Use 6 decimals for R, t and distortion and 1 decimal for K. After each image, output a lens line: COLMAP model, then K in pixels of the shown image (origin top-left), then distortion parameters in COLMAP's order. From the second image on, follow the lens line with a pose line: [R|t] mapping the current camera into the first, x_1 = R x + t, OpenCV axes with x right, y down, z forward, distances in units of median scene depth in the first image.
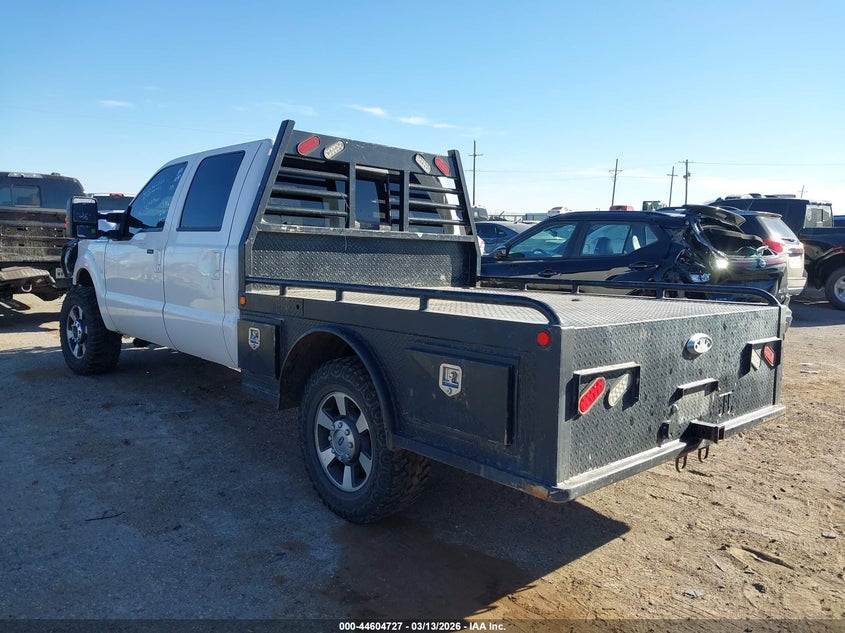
lens RADIAL K [[669.0, 0, 422.5], [0, 669.0, 316.5], [0, 0, 1]] dist [0.003734, 0.004564]
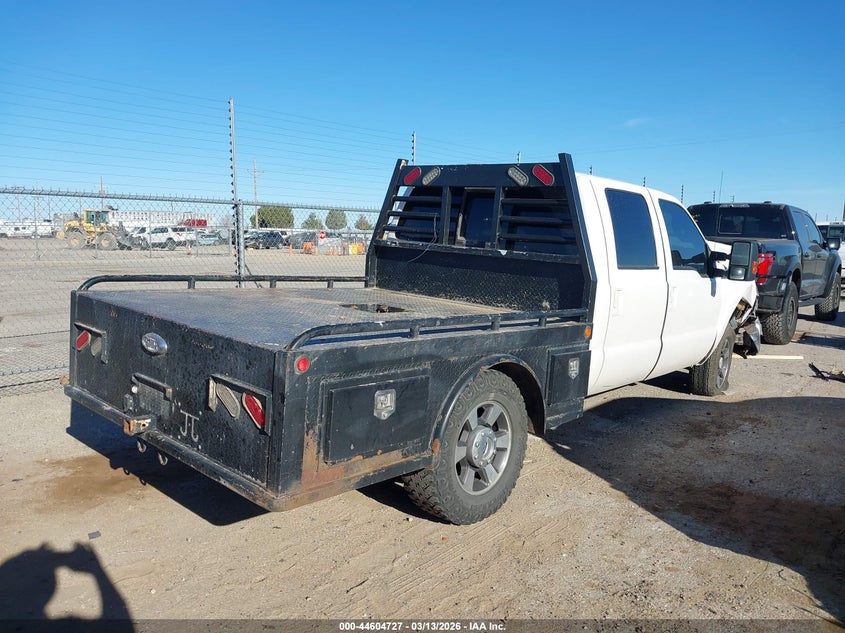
lens RADIAL K [[669.0, 0, 422.5], [0, 669.0, 316.5], [0, 0, 1]] dist [0.003734, 0.004564]
pose [[0.077840, 0.105065, -0.991414, 0.954567], [-0.154914, 0.983628, 0.092077, -0.105786], [0.984857, 0.146417, 0.092842, 0.838771]]
